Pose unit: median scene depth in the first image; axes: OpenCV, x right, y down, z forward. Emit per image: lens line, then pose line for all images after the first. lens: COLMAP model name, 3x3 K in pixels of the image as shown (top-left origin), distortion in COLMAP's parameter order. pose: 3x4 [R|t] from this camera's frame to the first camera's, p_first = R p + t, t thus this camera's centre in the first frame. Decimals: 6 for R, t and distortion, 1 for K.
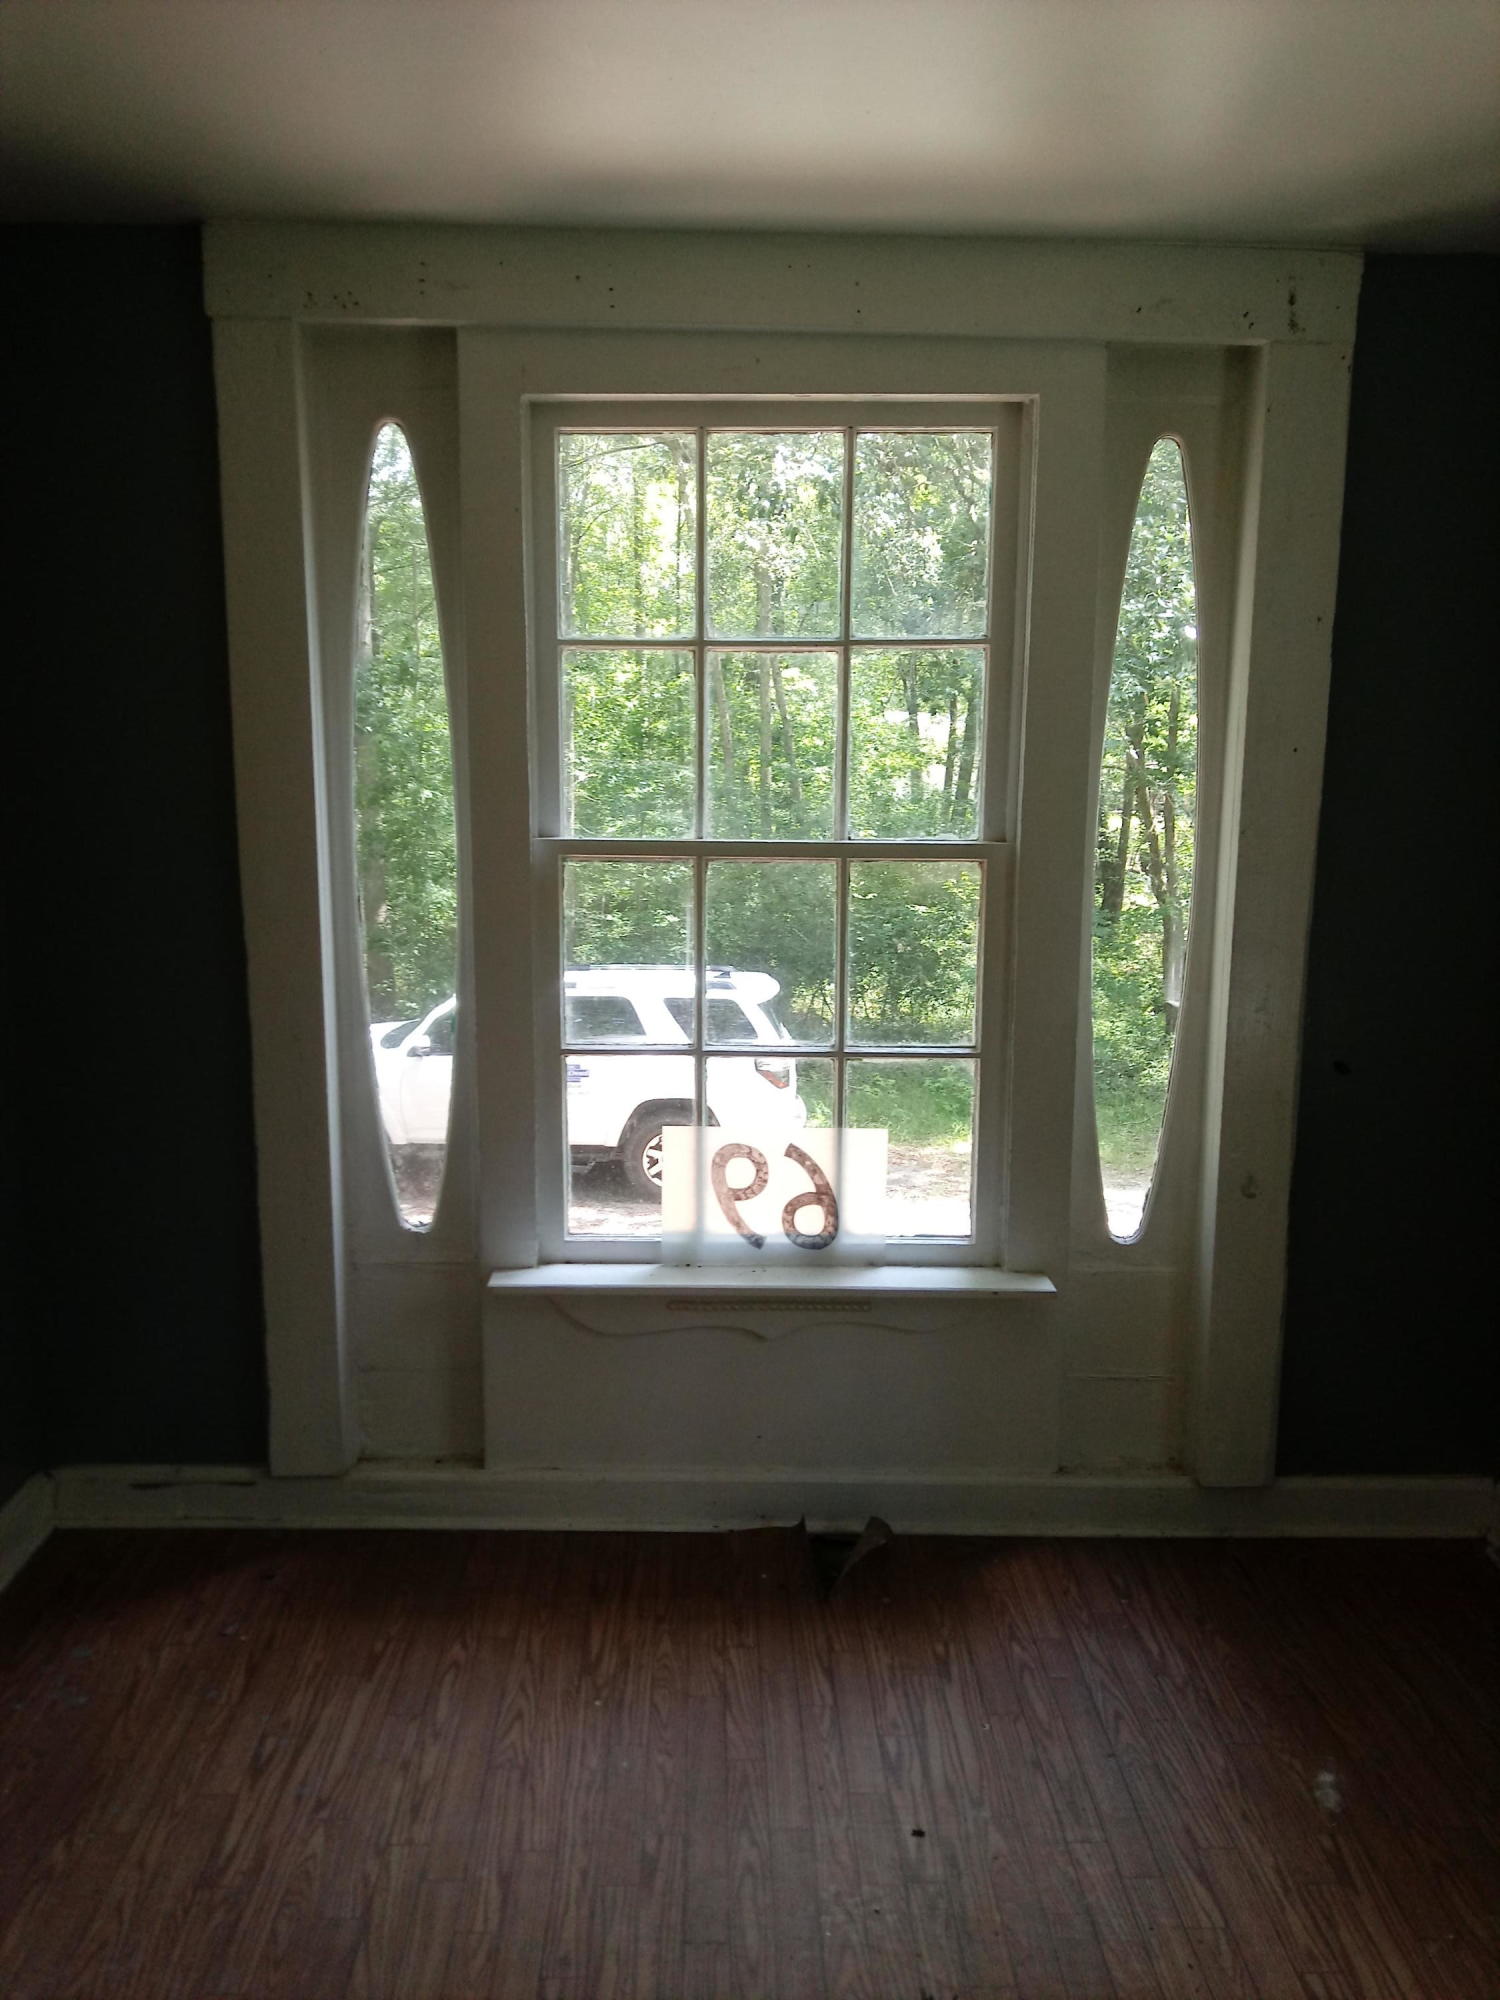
lens RADIAL K [[1569.3, 0, 720.0], [0, 1569.3, 987.9], [0, 0, 1]] dist [0.050982, -0.038121]
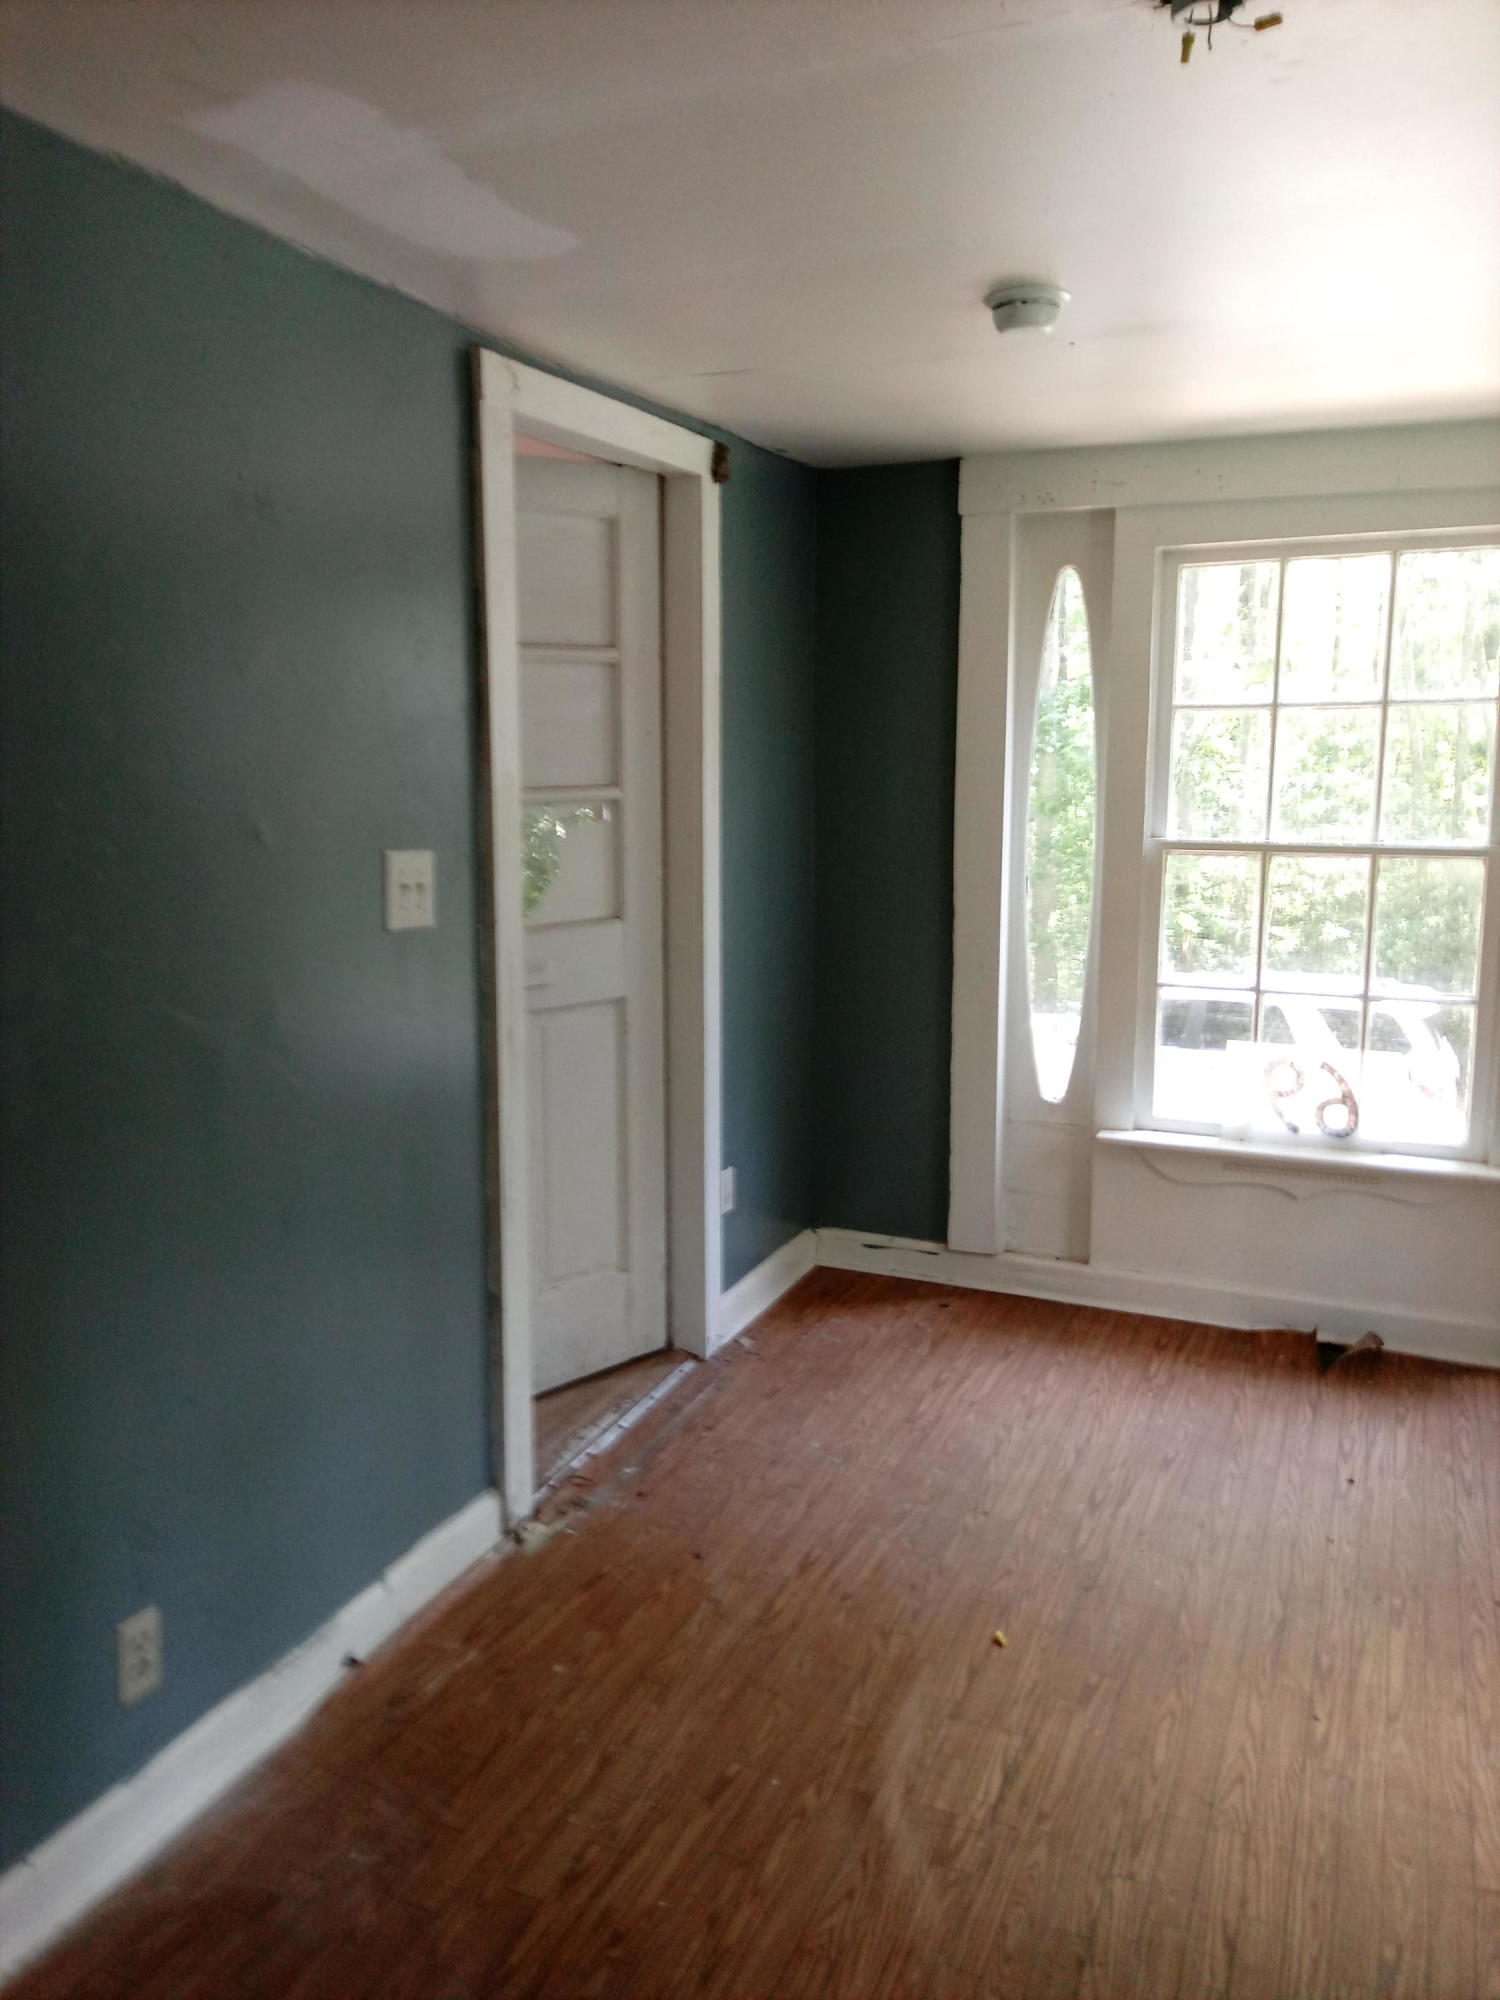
lens RADIAL K [[1569.3, 0, 720.0], [0, 1569.3, 987.9], [0, 0, 1]] dist [0.050982, -0.038121]
pose [[0.911954, 0.058508, -0.406100, 0.126046], [-0.061604, 0.998086, 0.005458, 0.062086], [0.405642, 0.020040, 0.913812, -0.519277]]
